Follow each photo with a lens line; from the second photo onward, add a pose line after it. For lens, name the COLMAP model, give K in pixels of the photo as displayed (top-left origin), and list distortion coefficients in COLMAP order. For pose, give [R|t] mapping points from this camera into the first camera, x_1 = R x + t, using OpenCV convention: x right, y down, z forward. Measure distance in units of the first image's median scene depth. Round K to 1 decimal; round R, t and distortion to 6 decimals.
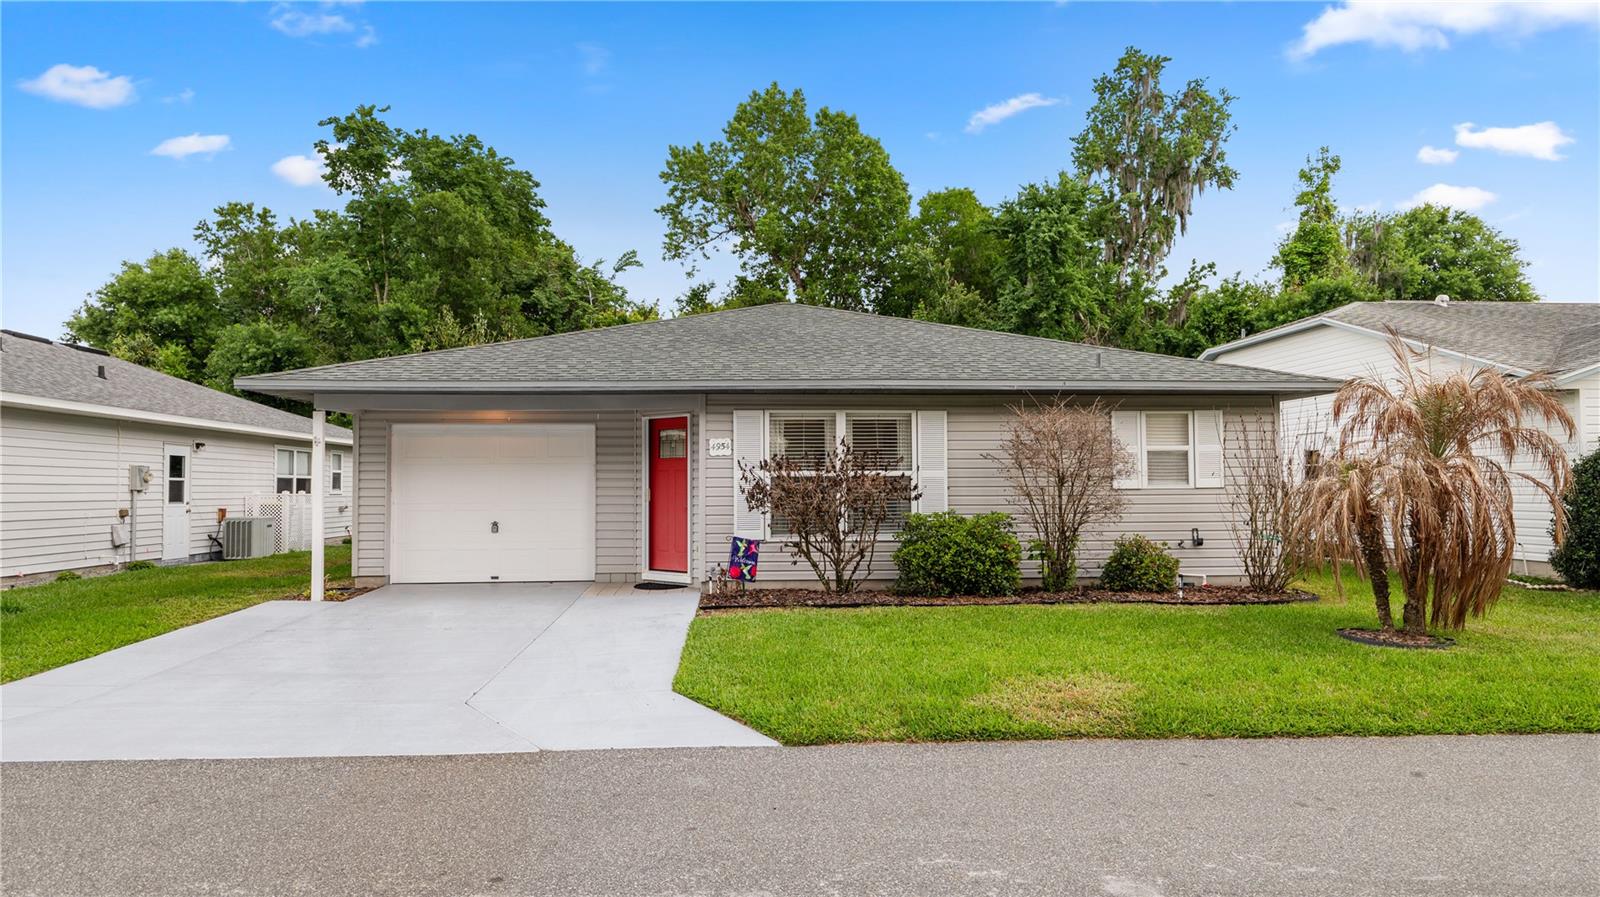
lens RADIAL K [[982.6, 0, 799.2], [0, 982.6, 448.5], [0, 0, 1]] dist [0.000106, -0.002492]
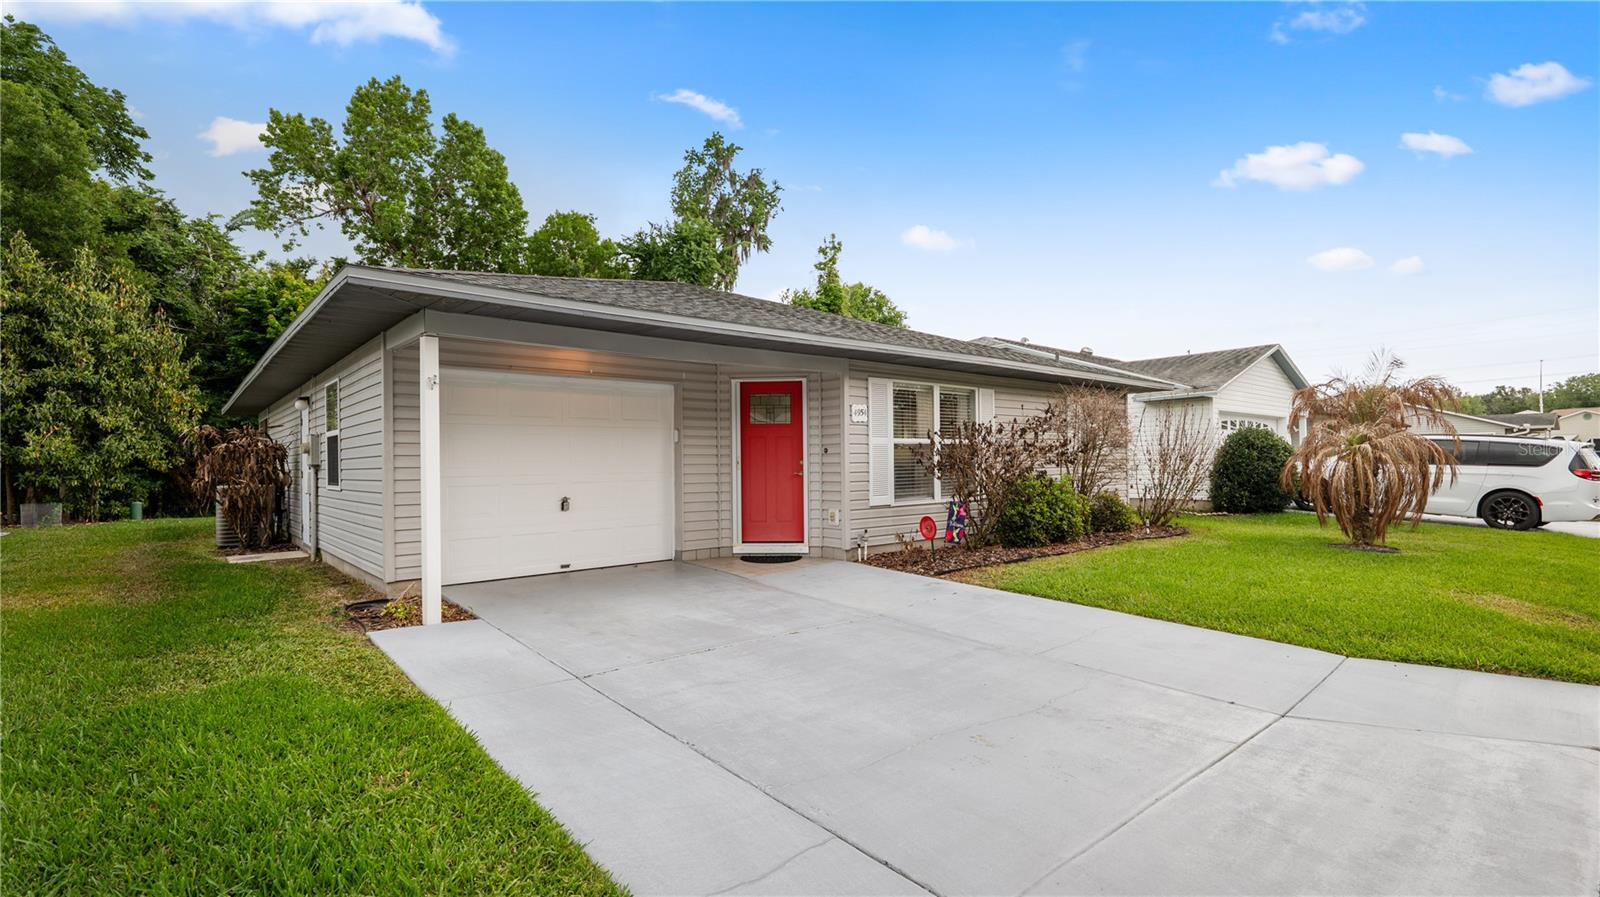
lens RADIAL K [[729.5, 0, 799.9], [0, 729.5, 455.8], [0, 0, 1]] dist [-0.000585, 0.000799]
pose [[0.799580, -0.000503, 0.600559, -0.192507], [-0.015255, 0.999660, 0.021148, 0.009058], [-0.600365, -0.026071, 0.799301, 0.150181]]
